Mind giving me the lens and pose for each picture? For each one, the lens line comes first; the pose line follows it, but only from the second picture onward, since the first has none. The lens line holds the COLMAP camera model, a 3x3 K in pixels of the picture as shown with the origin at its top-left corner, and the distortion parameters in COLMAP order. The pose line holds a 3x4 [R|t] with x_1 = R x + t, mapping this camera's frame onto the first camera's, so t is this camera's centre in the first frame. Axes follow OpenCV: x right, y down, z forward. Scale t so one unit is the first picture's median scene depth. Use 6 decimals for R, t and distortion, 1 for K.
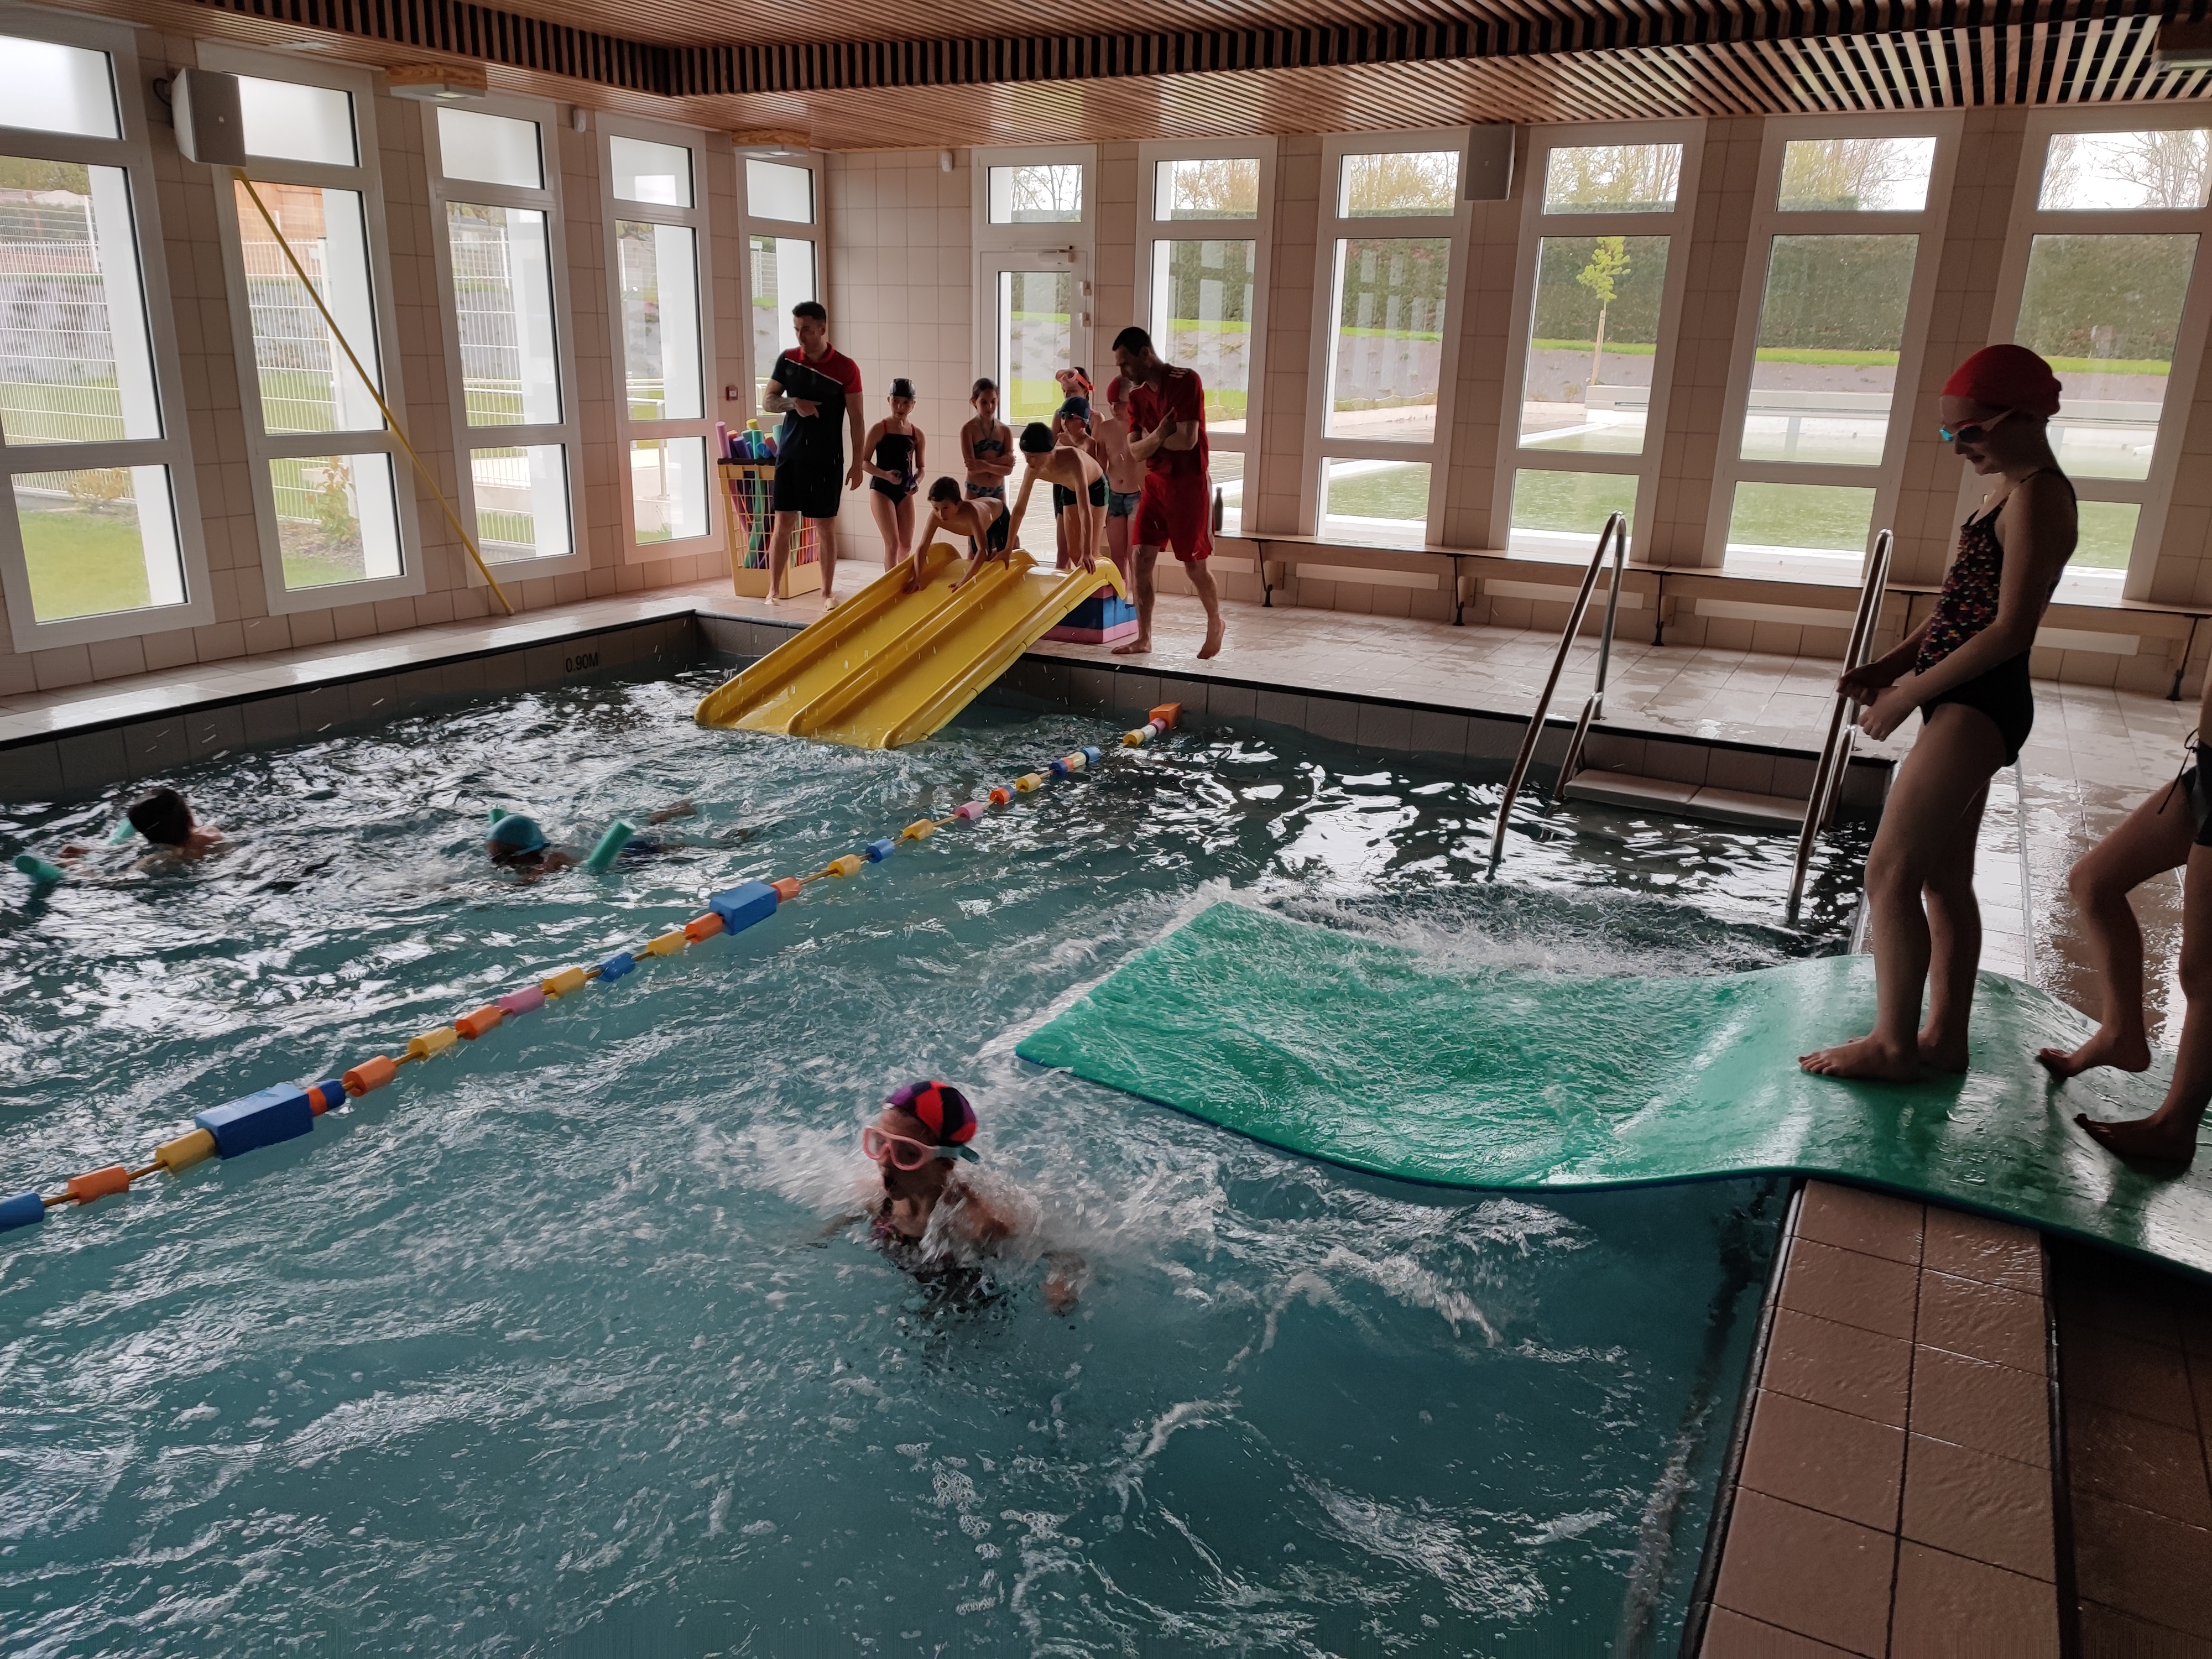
lens RADIAL K [[1596.0, 0, 1111.2], [0, 1596.0, 819.1], [0, 0, 1]] dist [0.056817, -0.055789]
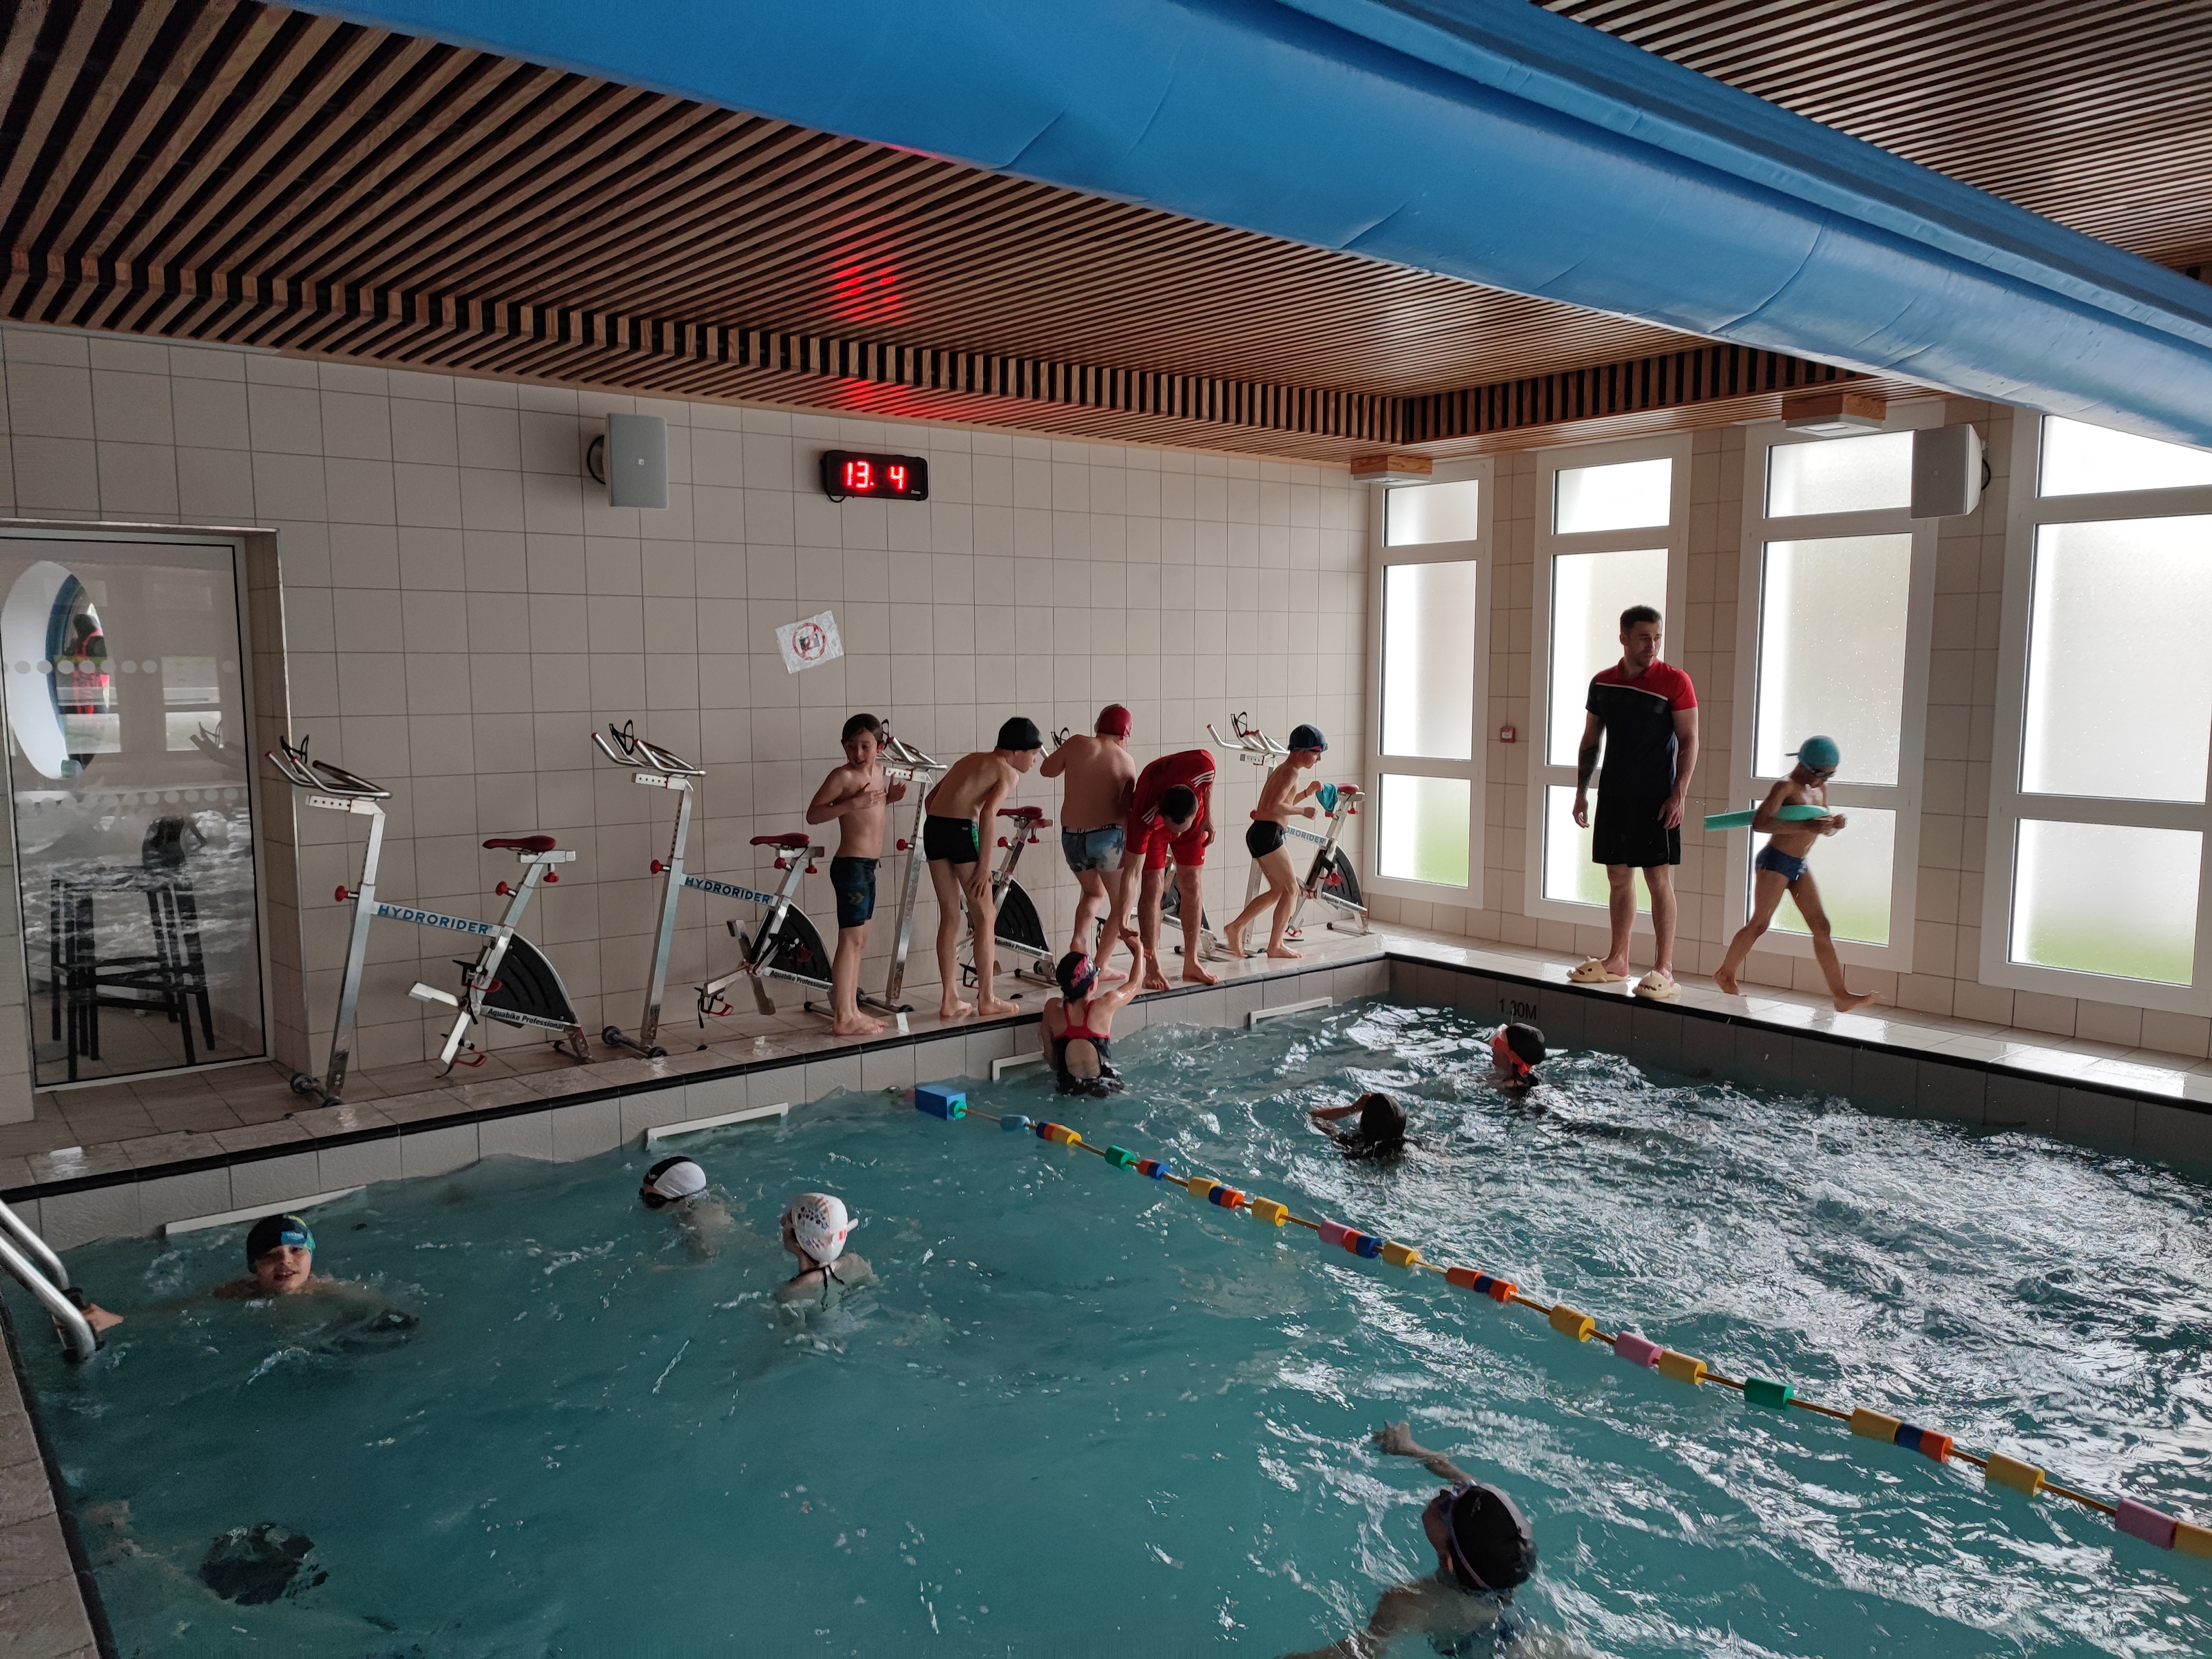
lens RADIAL K [[1602.0, 0, 1096.5], [0, 1602.0, 824.6], [0, 0, 1]] dist [0.052760, -0.044913]
pose [[-0.393518, 0.071417, -0.916539, 0.723055], [-0.277892, 0.941097, 0.192644, -0.363100], [0.876310, 0.330508, -0.350493, 1.254068]]
